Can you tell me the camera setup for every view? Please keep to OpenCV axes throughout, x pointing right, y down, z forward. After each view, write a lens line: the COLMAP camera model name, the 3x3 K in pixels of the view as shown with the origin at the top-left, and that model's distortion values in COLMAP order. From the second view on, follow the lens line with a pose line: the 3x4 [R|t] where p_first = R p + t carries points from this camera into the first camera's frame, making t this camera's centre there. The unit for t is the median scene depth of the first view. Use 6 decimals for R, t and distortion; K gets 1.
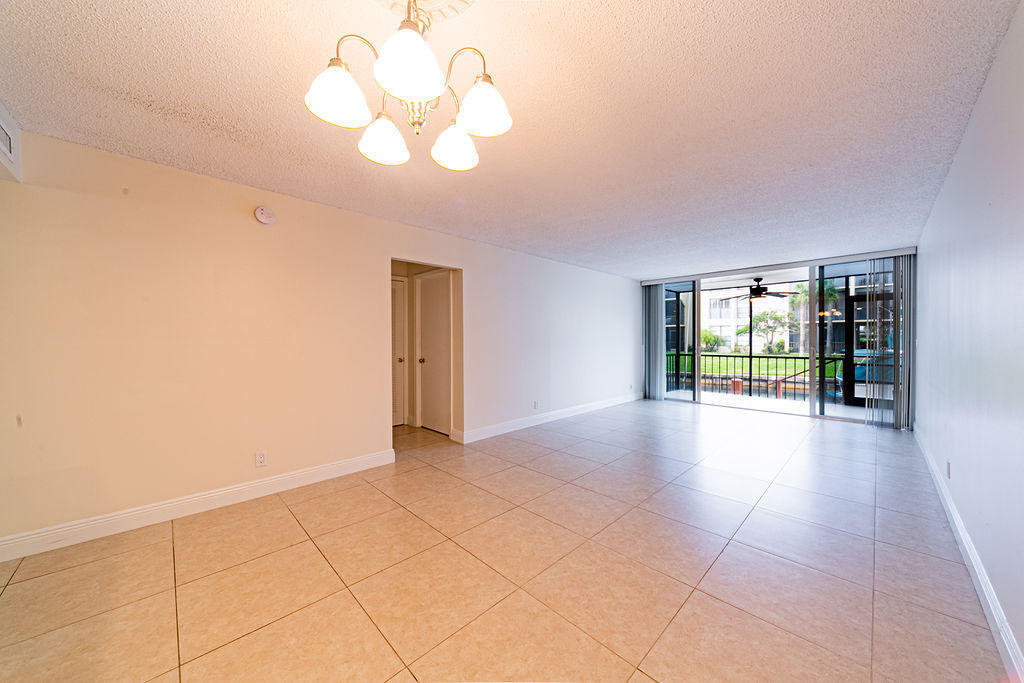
lens RADIAL K [[359.0, 0, 515.6], [0, 359.0, 340.7], [0, 0, 1]] dist [0.000588, 0.000179]
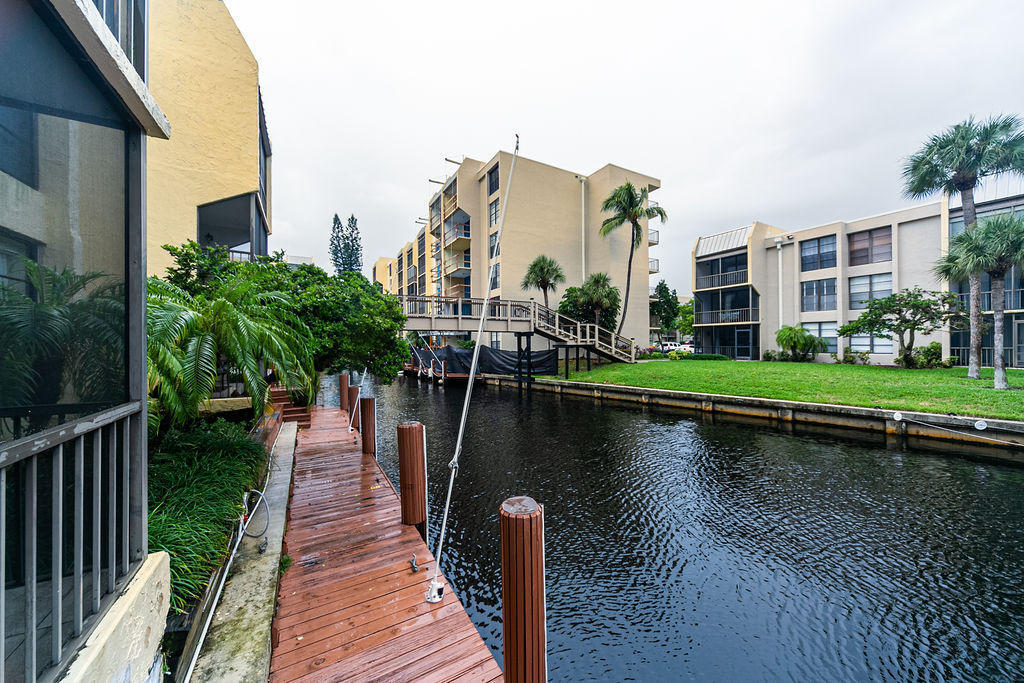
lens RADIAL K [[359.0, 0, 514.8], [0, 359.0, 344.8], [0, 0, 1]] dist [0.000588, 0.000179]
pose [[0.966604, -0.002496, -0.256261, 0.233221], [0.002533, 0.999997, -0.000183, -0.000954], [0.256260, -0.000473, 0.966608, 0.260267]]
